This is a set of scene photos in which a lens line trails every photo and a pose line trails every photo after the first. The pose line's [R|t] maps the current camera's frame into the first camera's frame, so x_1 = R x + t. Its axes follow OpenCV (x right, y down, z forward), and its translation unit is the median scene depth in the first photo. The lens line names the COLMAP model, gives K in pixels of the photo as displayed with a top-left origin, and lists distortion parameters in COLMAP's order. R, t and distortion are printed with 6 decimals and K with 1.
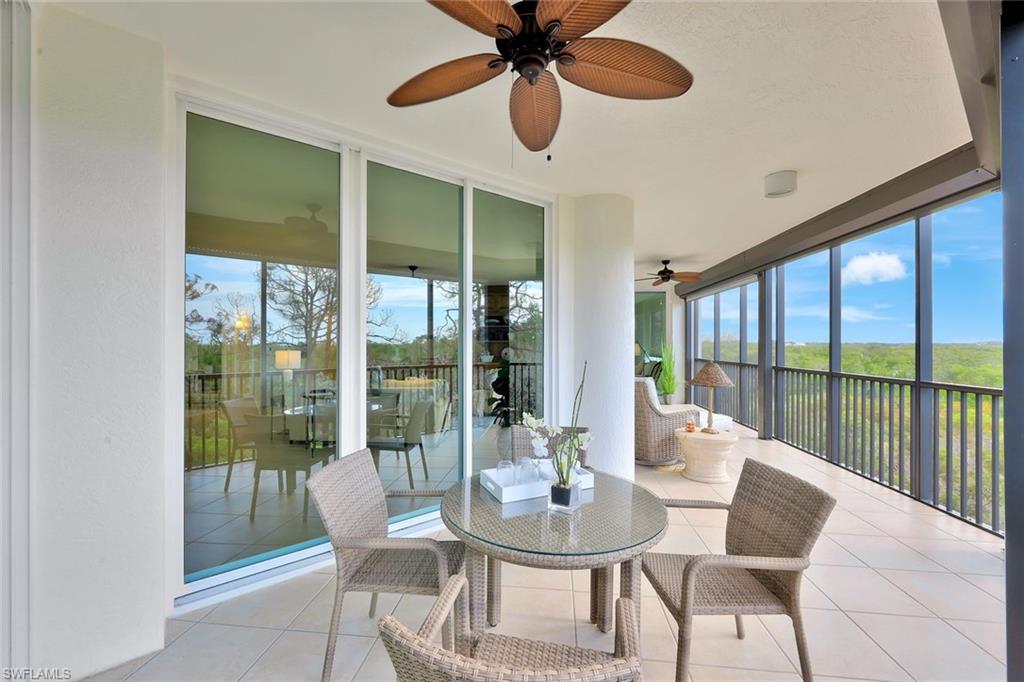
lens RADIAL K [[416.2, 0, 512.7], [0, 416.2, 344.3], [0, 0, 1]] dist [0.003910, 0.000257]
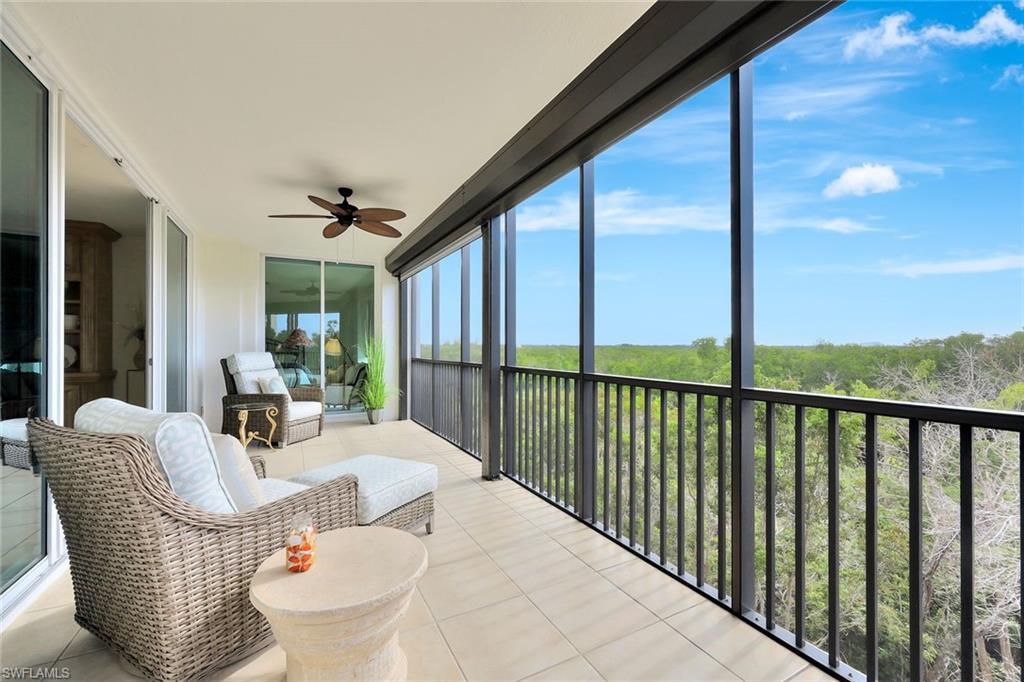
lens RADIAL K [[416.2, 0, 512.7], [0, 416.2, 344.3], [0, 0, 1]] dist [0.003910, 0.000257]
pose [[0.830938, 0.005170, 0.556342, 0.270988], [-0.000653, 0.999965, -0.008318, 0.023507], [-0.556365, 0.006549, 0.830912, 0.439237]]
